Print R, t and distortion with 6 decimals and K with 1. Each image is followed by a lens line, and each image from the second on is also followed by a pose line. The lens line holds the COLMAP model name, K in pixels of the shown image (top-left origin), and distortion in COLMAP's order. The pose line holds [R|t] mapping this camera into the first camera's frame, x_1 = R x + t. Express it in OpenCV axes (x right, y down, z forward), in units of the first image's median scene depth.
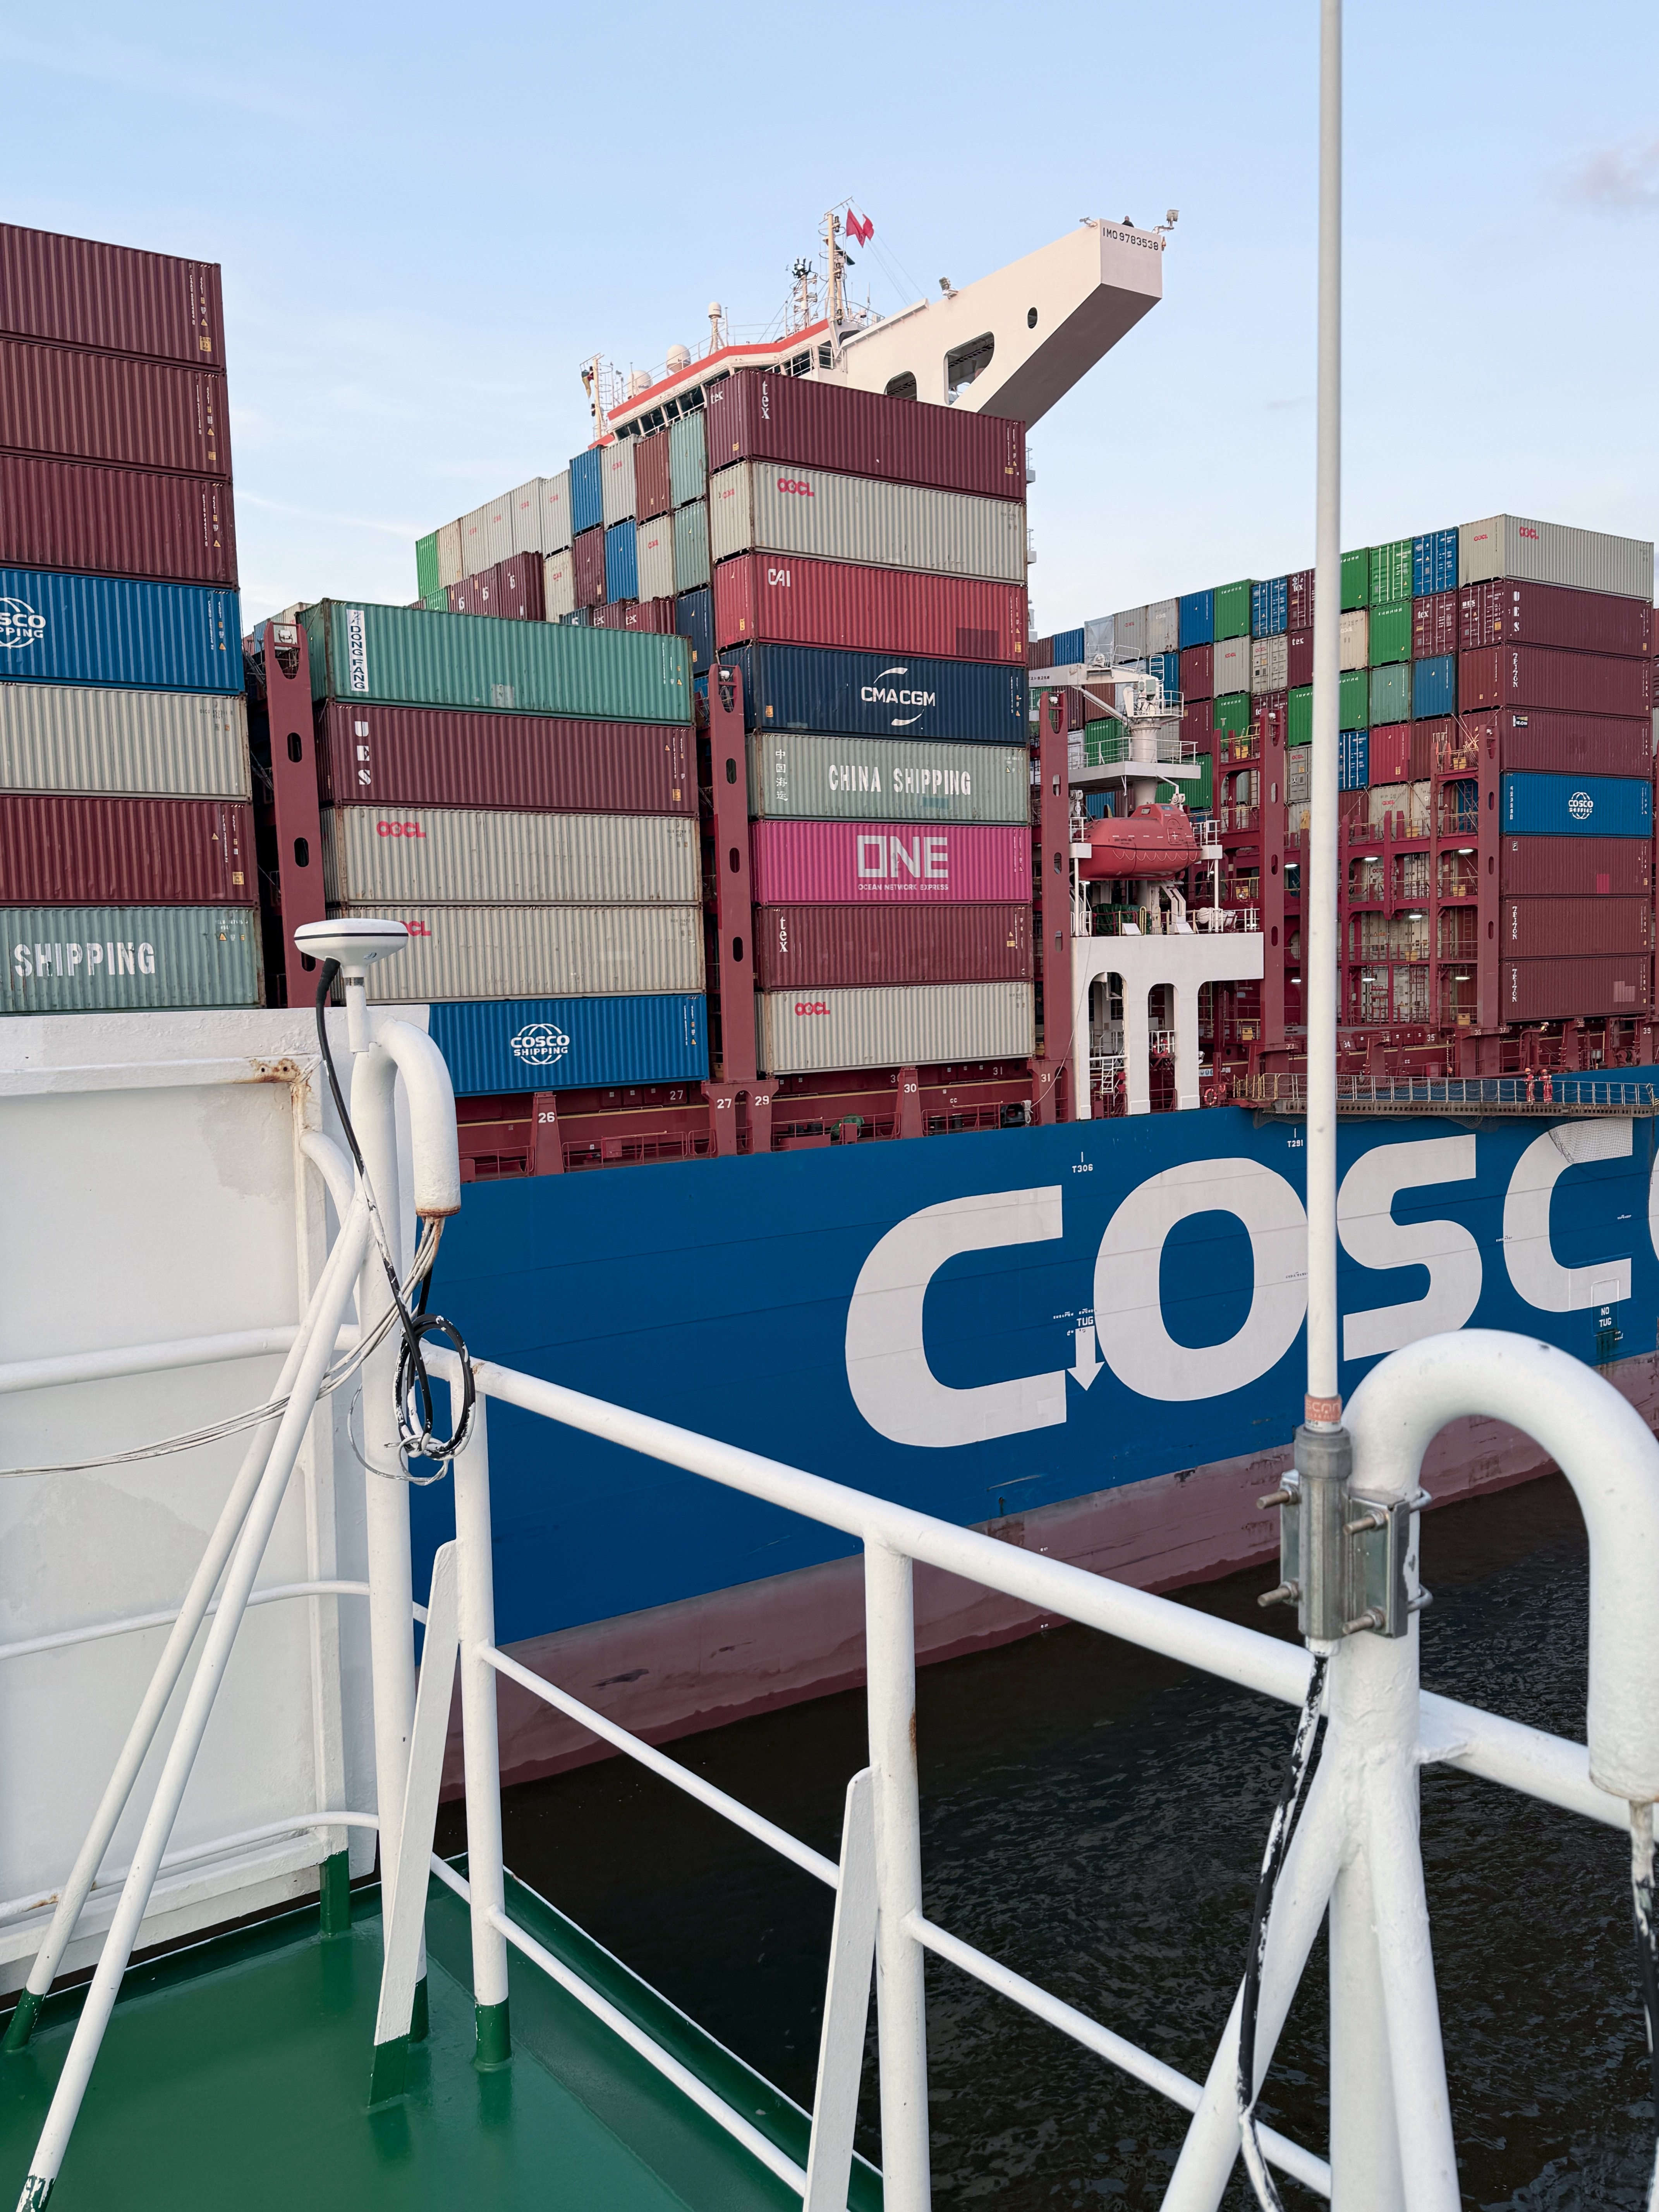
lens RADIAL K [[1818.3, 0, 829.5], [0, 1818.3, 1106.0], [0, 0, 1]] dist [0.167009, -0.287228]
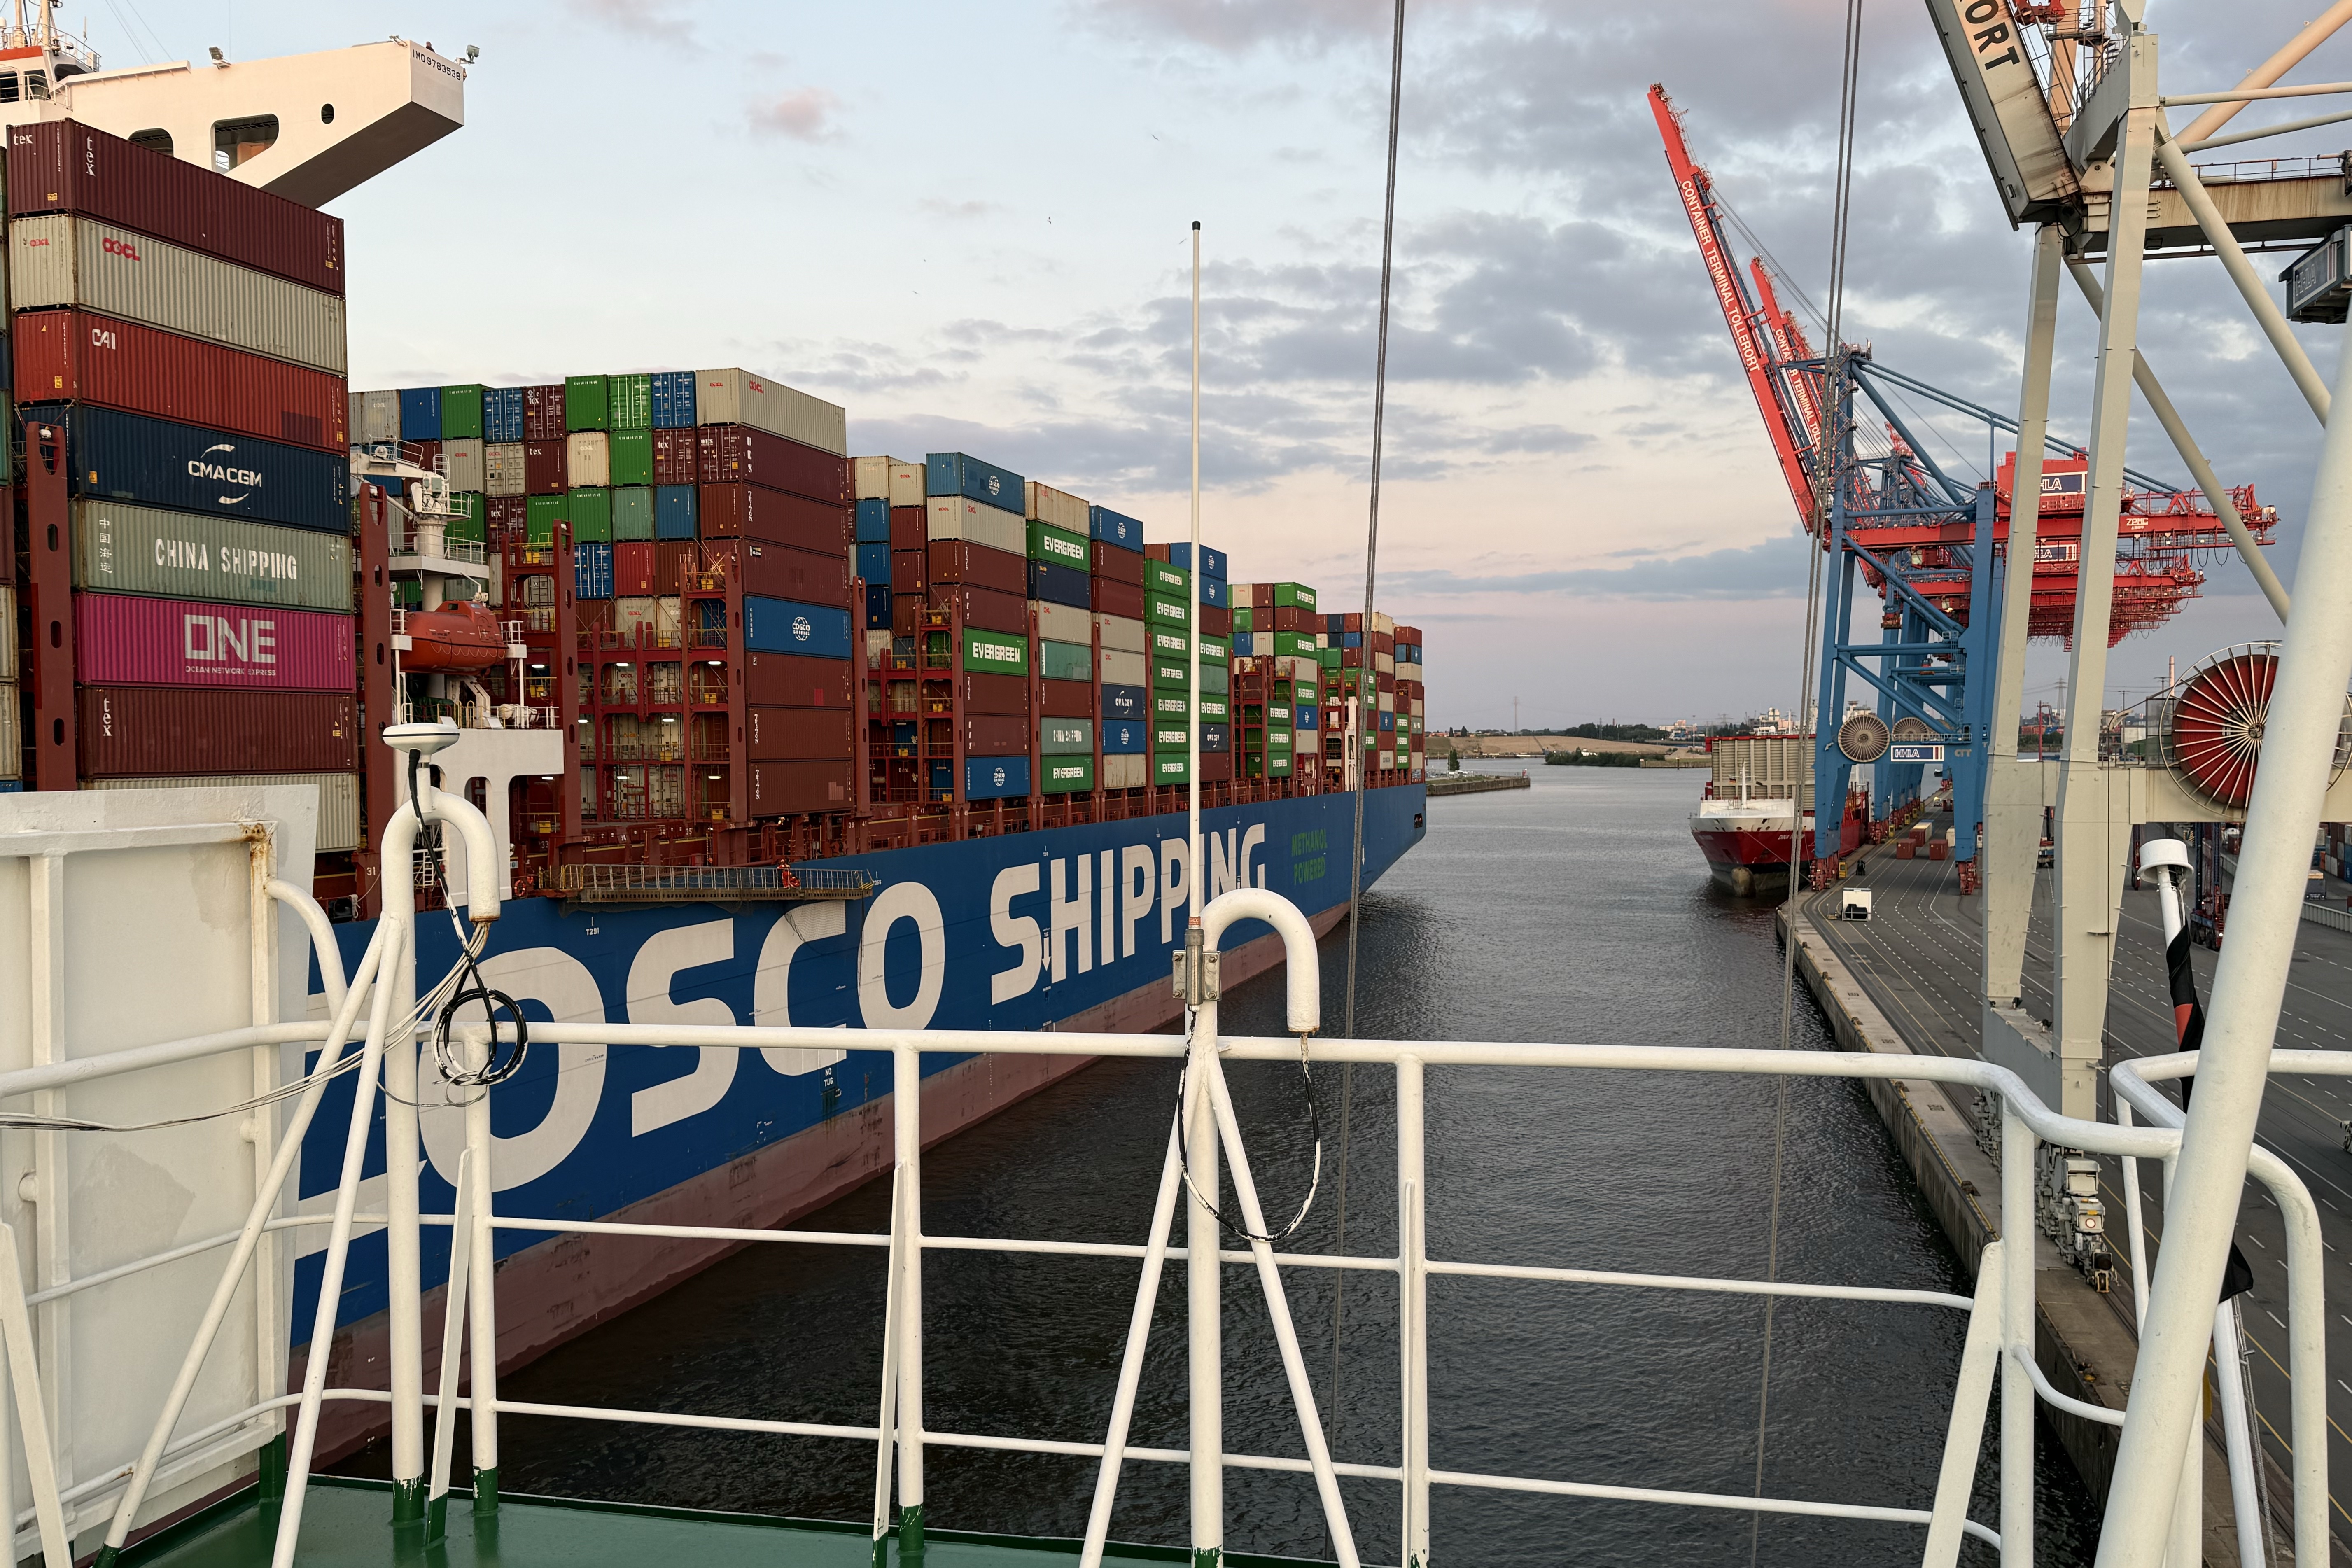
lens RADIAL K [[2000.0, 0, 1178.2], [0, 2000.0, 801.8], [0, 0, 1]] dist [0.199877, -0.319308]
pose [[0.780497, 0.000192, 0.625160, -0.215314], [0.039992, 0.997936, -0.050235, 0.018779], [-0.623879, 0.064209, 0.778879, -0.119710]]
